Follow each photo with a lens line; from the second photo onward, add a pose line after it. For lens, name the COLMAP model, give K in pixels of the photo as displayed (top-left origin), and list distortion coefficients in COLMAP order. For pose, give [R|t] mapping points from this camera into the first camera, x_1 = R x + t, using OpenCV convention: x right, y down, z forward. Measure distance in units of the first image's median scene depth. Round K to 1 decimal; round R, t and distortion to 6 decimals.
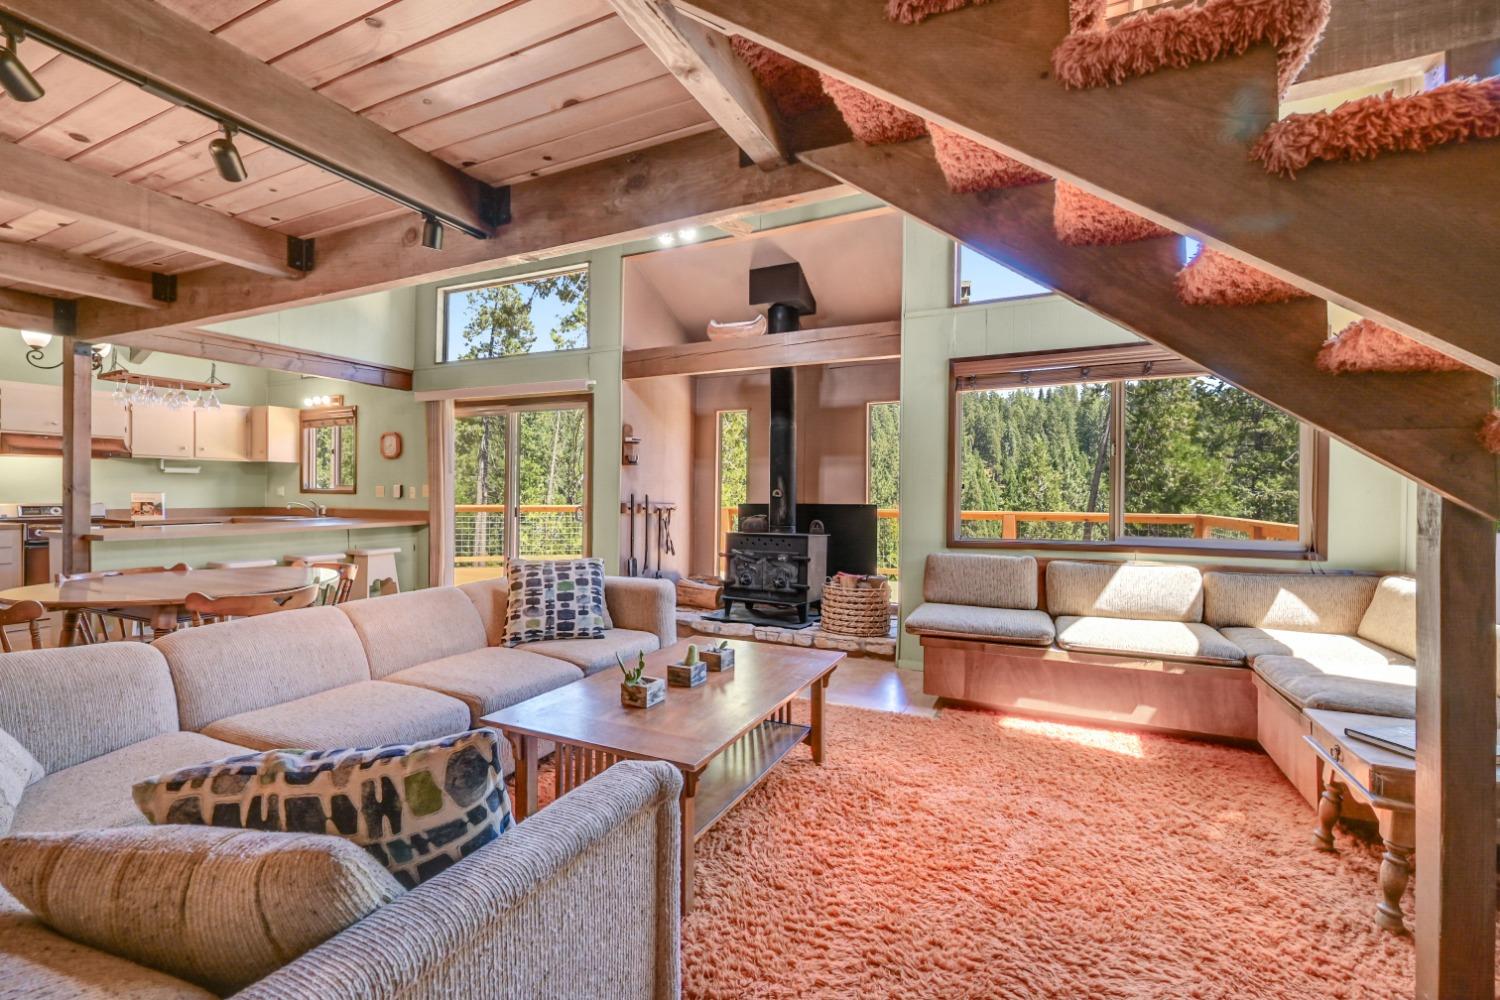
lens RADIAL K [[623.4, 0, 775.8], [0, 623.4, 495.9], [0, 0, 1]] dist [0.000230, 0.000059]
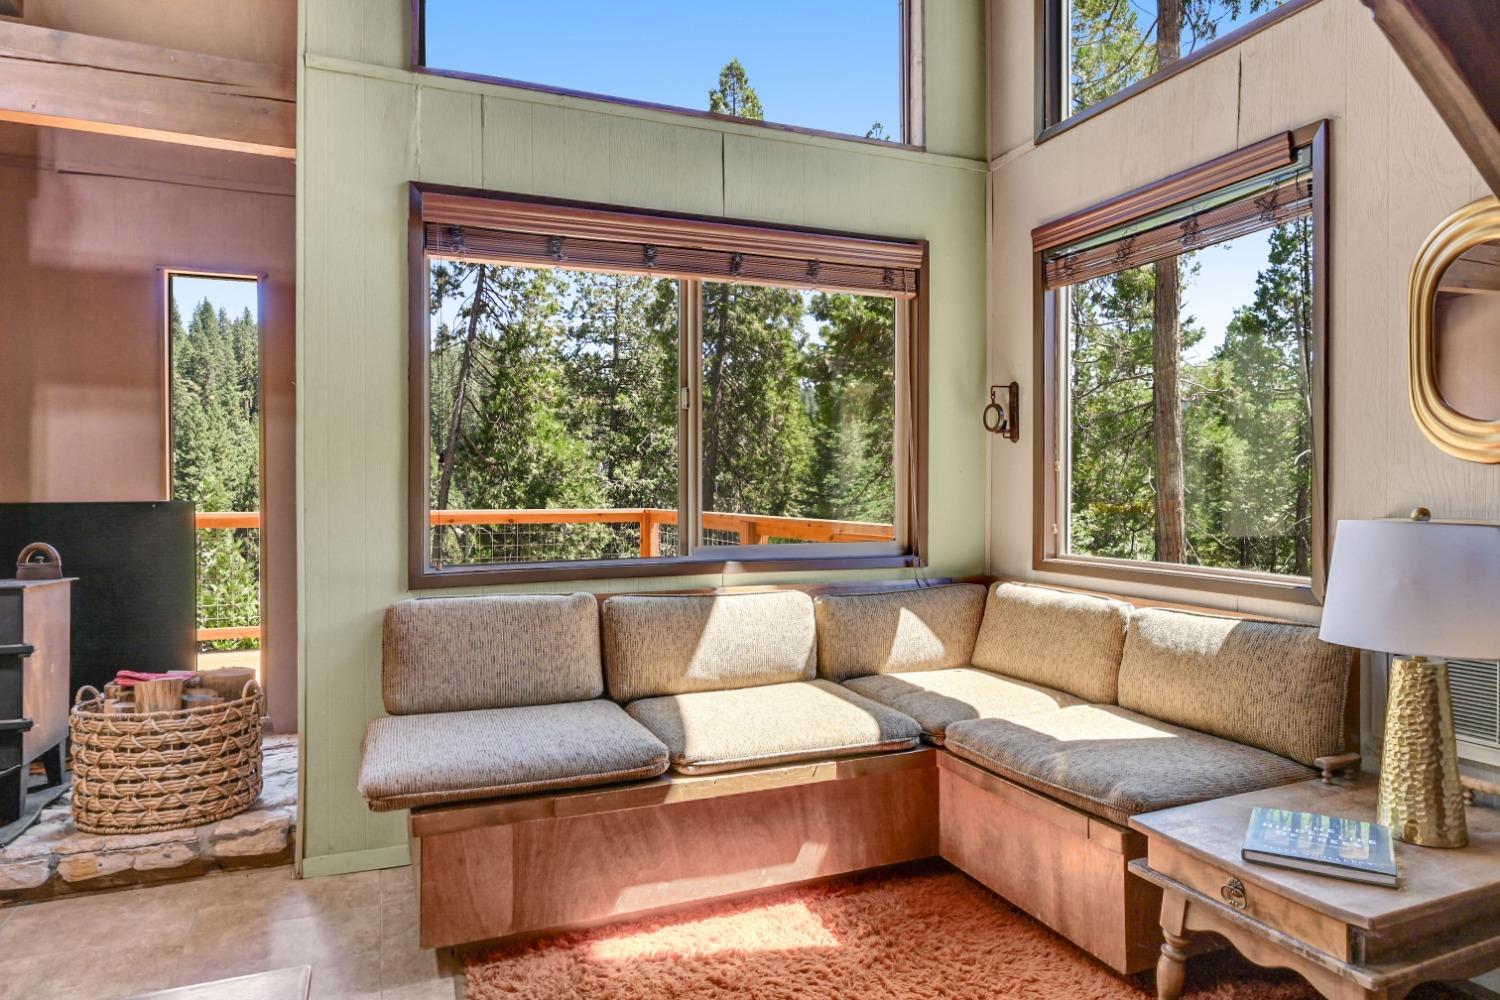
lens RADIAL K [[922.8, 0, 695.0], [0, 922.8, 496.6], [0, 0, 1]] dist [-0.002624, -0.000365]
pose [[0.722797, -0.013917, 0.690921, -0.041522], [0.007896, 0.999898, 0.011881, 0.007015], [-0.691016, -0.003132, 0.722833, 0.343370]]
